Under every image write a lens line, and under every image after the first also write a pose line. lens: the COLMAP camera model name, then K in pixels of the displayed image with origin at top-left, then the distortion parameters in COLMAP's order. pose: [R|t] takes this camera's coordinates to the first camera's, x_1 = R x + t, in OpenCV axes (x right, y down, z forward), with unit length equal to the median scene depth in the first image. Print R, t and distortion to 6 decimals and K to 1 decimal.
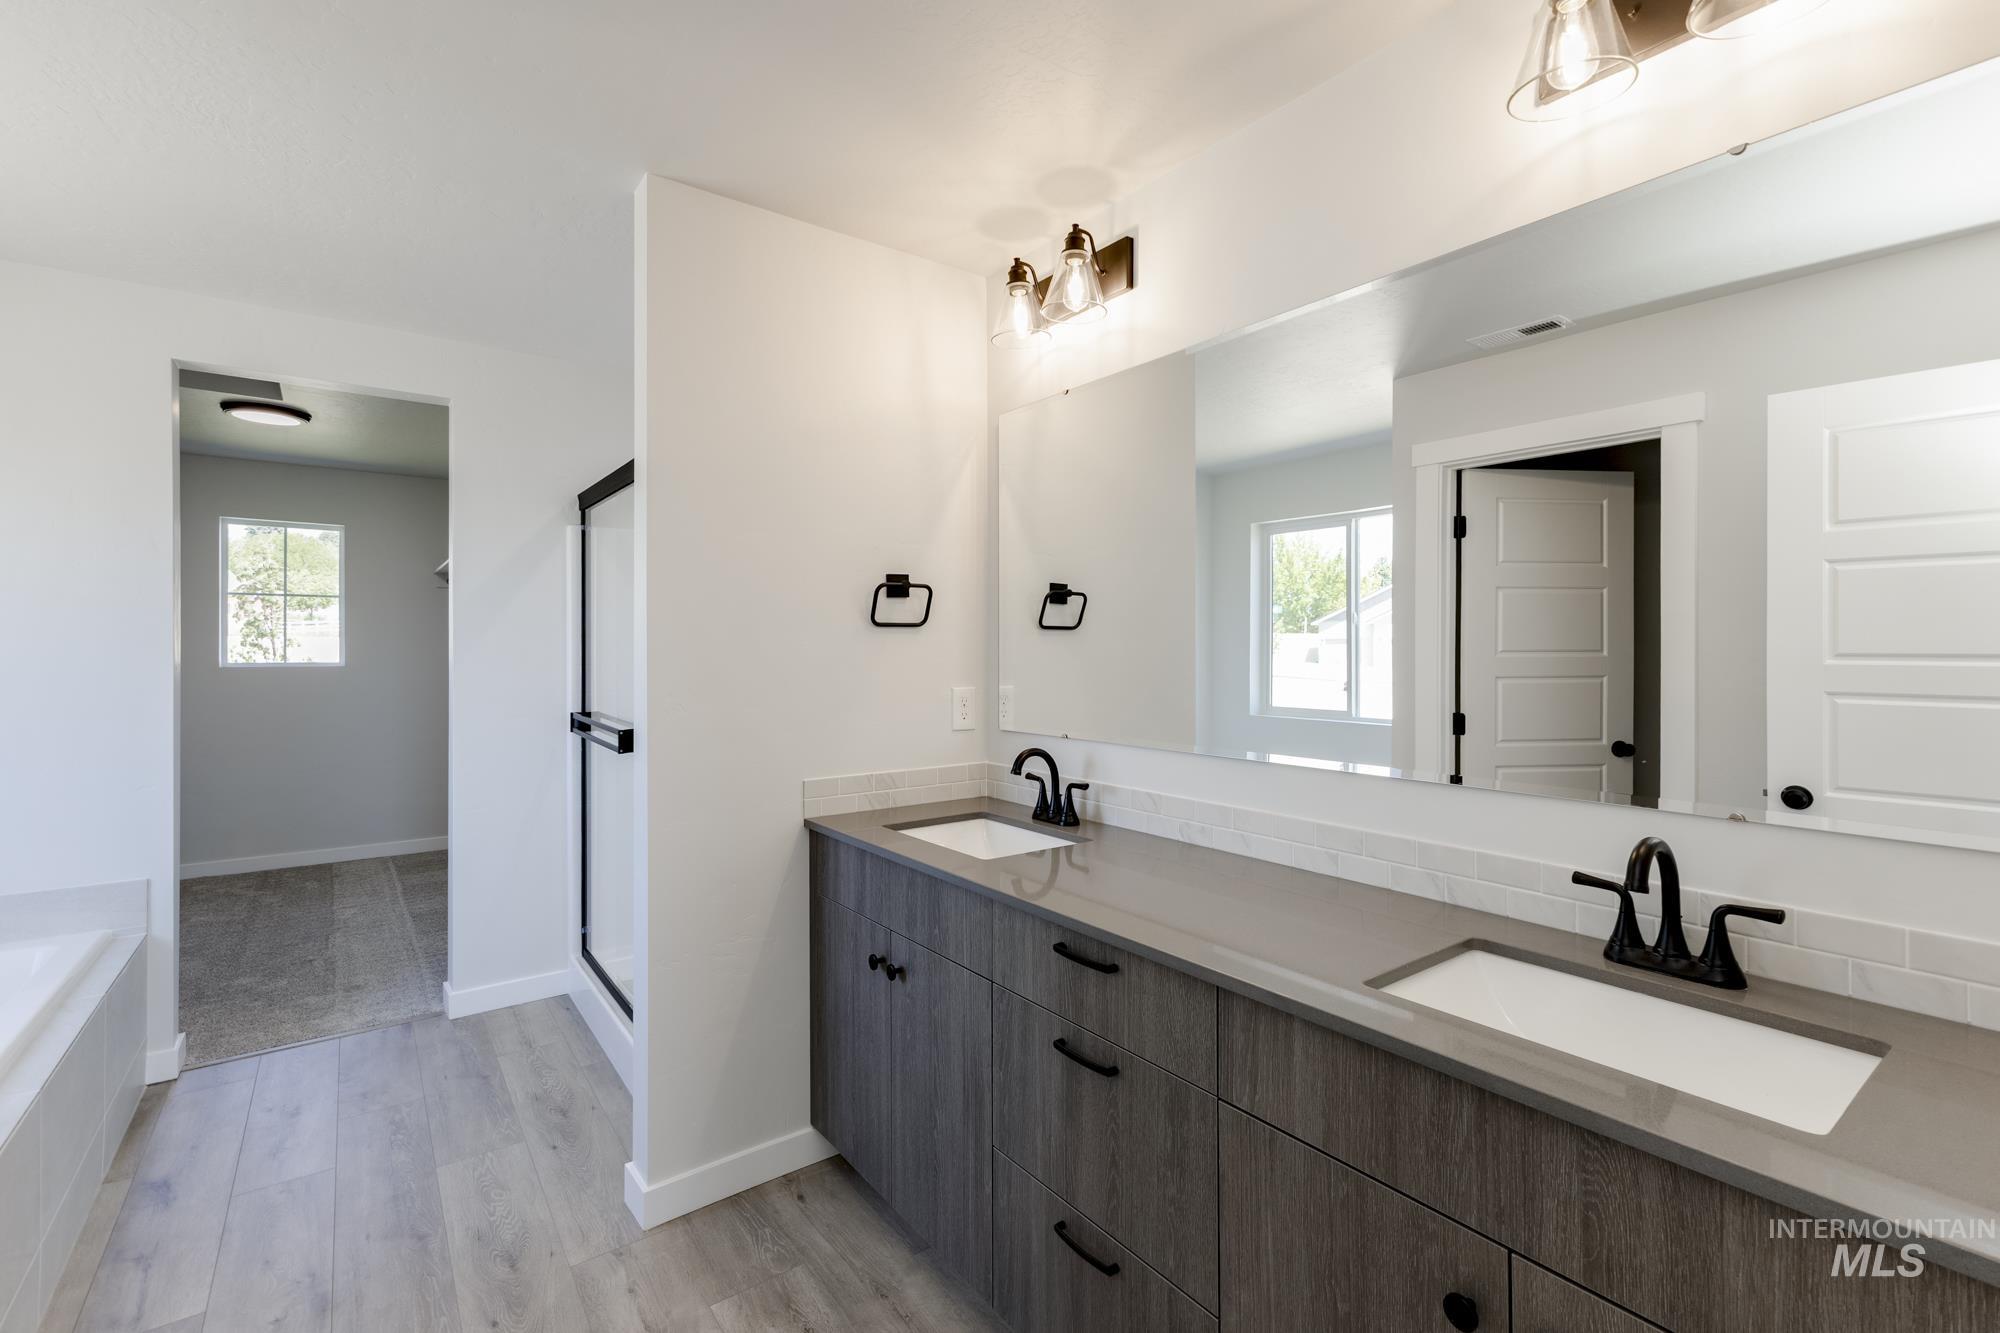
lens RADIAL K [[891.7, 0, 1037.5], [0, 891.7, 640.4], [0, 0, 1]] dist [0.000420, -0.000359]
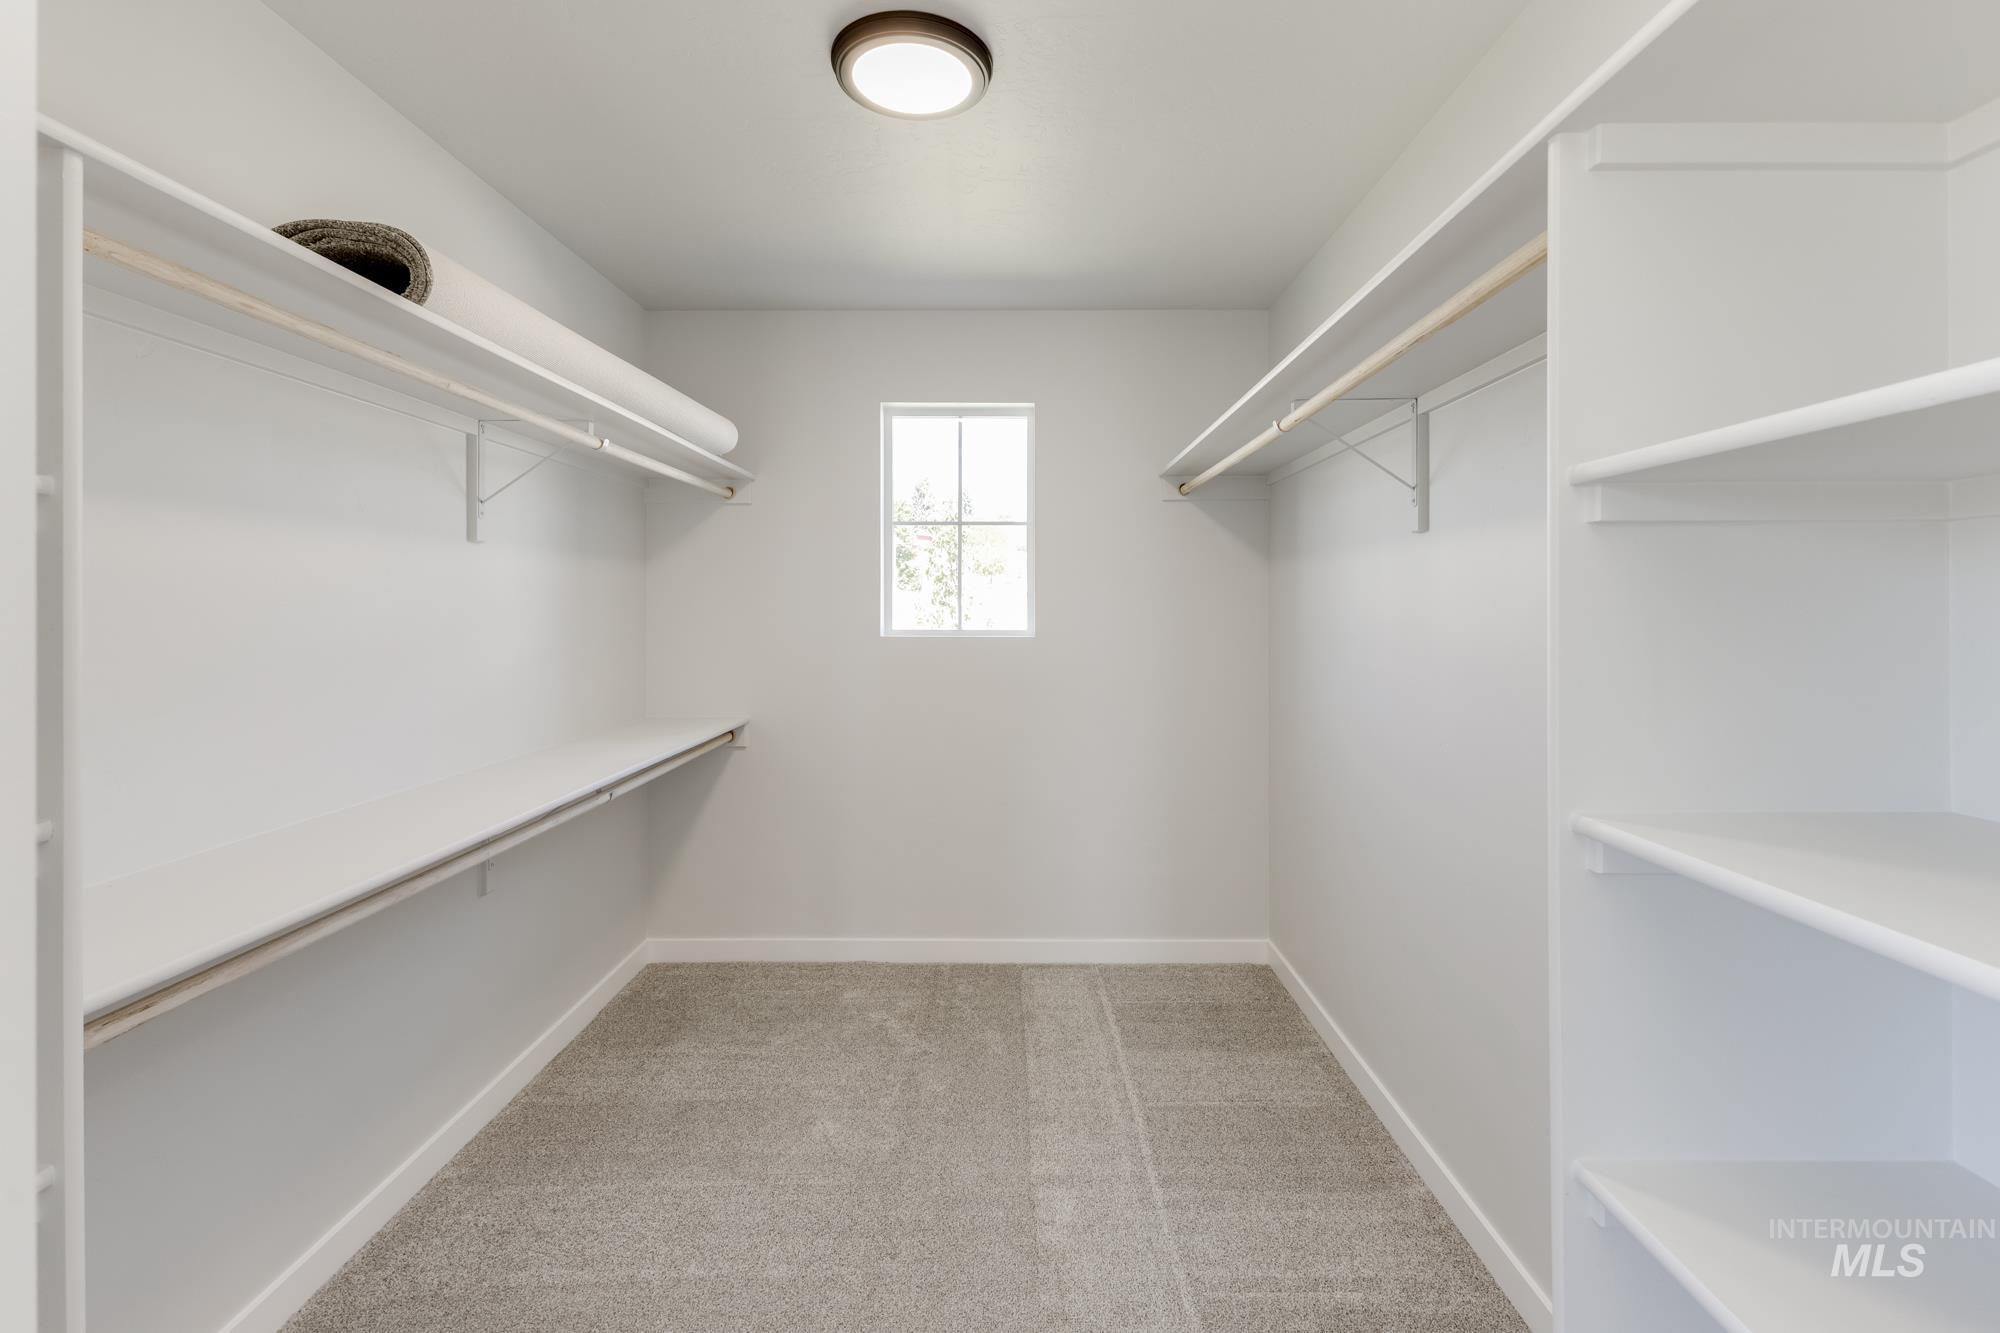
lens RADIAL K [[872.2, 0, 1003.2], [0, 872.2, 611.8], [0, 0, 1]] dist [0.011348, -0.000036]
pose [[0.784807, 0.006559, -0.619706, -0.673360], [0.001131, 0.999927, 0.012015, 0.007229], [0.619739, -0.010130, 0.784742, 0.822964]]
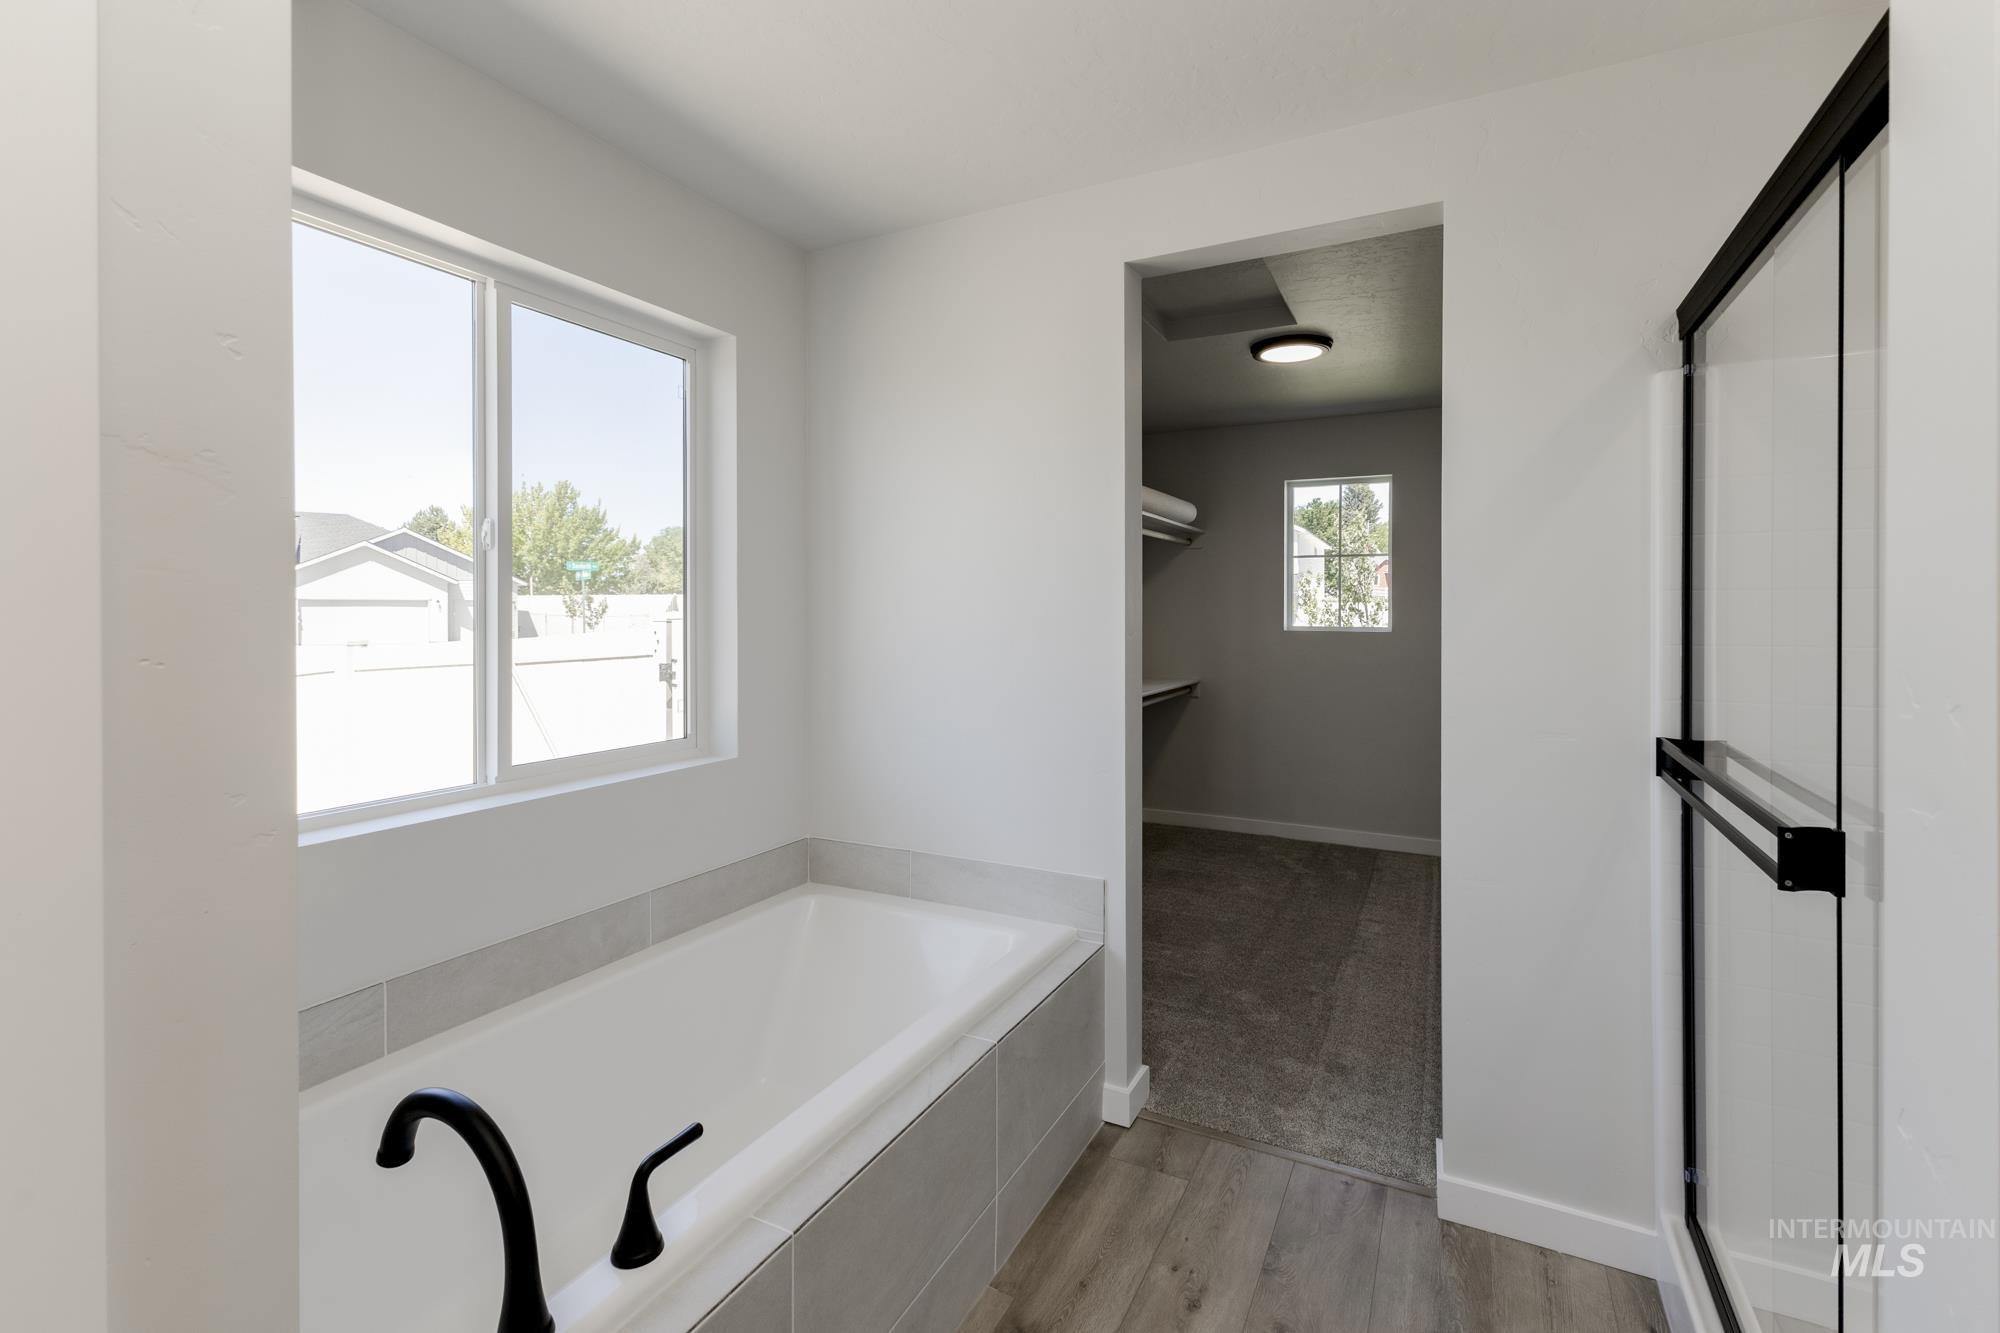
lens RADIAL K [[872.2, 0, 1003.2], [0, 872.2, 611.8], [0, 0, 1]] dist [0.011348, -0.000036]
pose [[0.410057, 0.004310, -0.912050, -0.217205], [0.001285, 0.999985, 0.005303, 0.005423], [0.912059, -0.003347, 0.410046, 0.447891]]
